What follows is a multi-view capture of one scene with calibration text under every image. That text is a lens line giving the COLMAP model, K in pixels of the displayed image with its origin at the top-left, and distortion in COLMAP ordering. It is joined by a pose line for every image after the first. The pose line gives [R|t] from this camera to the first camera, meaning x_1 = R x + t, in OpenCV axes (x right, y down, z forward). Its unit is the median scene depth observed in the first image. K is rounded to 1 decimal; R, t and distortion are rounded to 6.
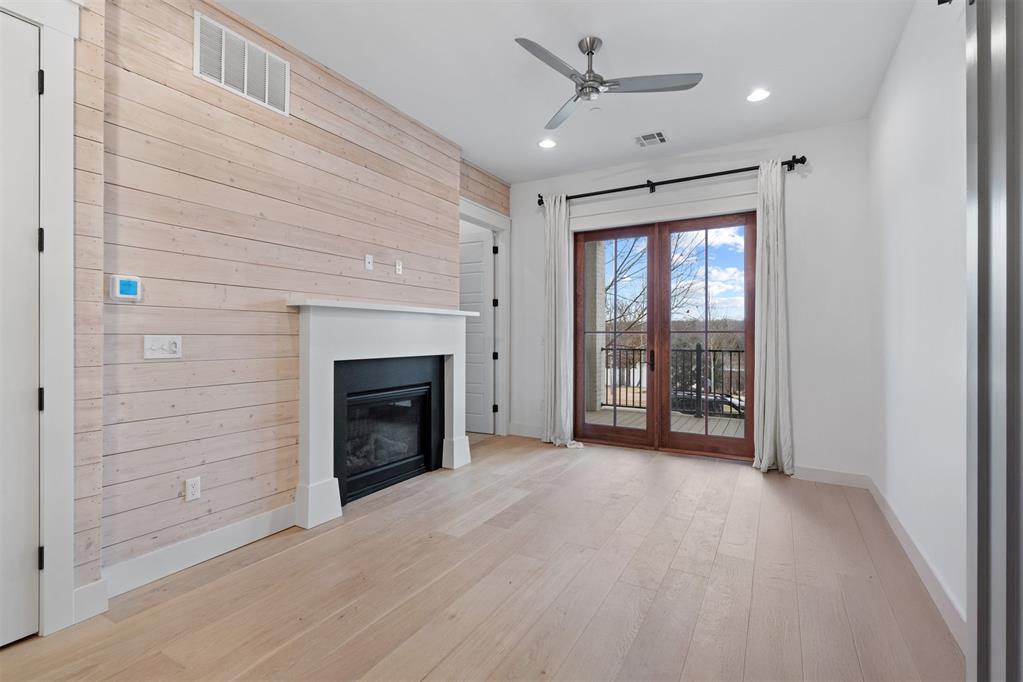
lens RADIAL K [[457.6, 0, 508.9], [0, 457.6, 333.6], [0, 0, 1]] dist [-0.007577, 0.001462]
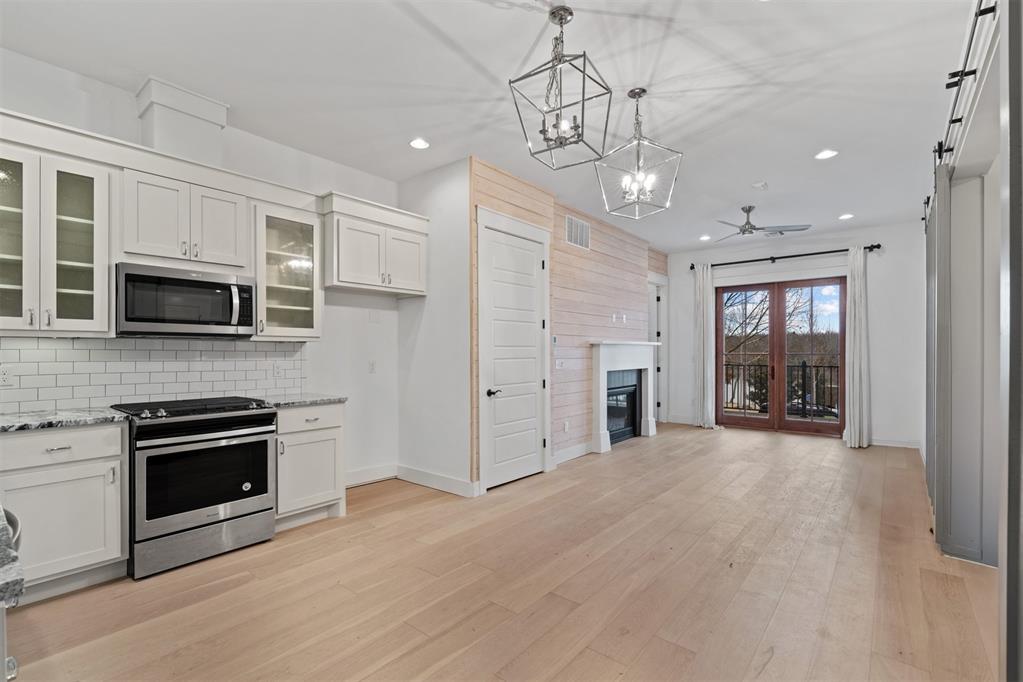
lens RADIAL K [[457.6, 0, 515.2], [0, 457.6, 352.4], [0, 0, 1]] dist [-0.007577, 0.001462]
pose [[0.987171, -0.003389, -0.159628, -0.410189], [0.004461, 0.999970, 0.006360, -0.031259], [0.159601, -0.006990, 0.987157, -0.897348]]
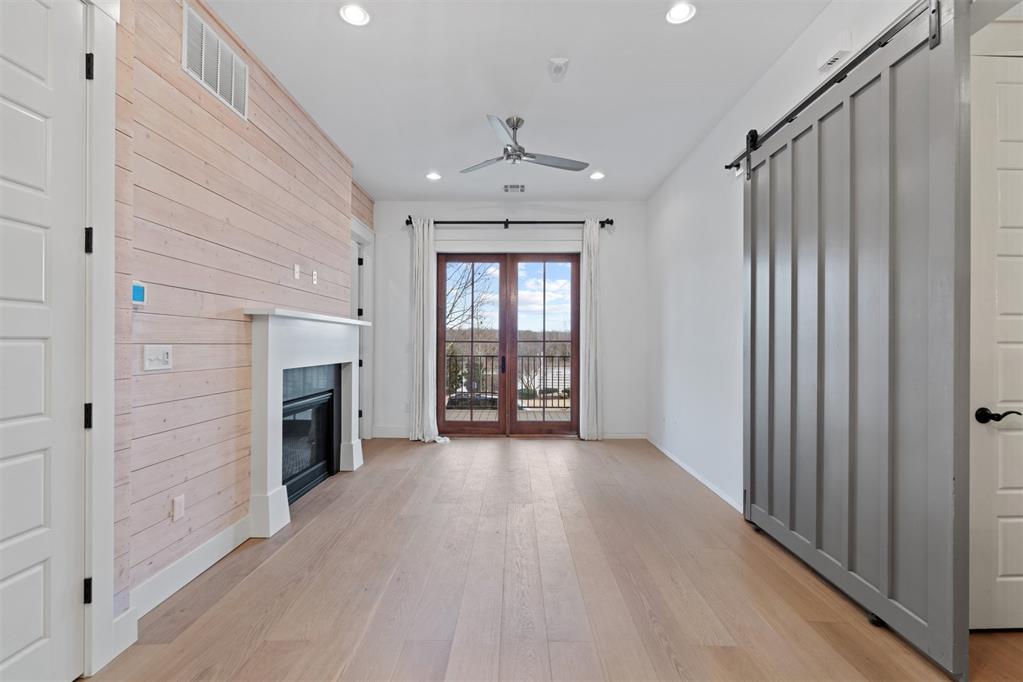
lens RADIAL K [[457.6, 0, 507.8], [0, 457.6, 341.1], [0, 0, 1]] dist [-0.007577, 0.001462]
pose [[0.871309, 0.004214, 0.490717, -0.398304], [-0.004092, 0.999991, -0.001322, -0.003528], [-0.490718, -0.000856, 0.871318, -0.108233]]
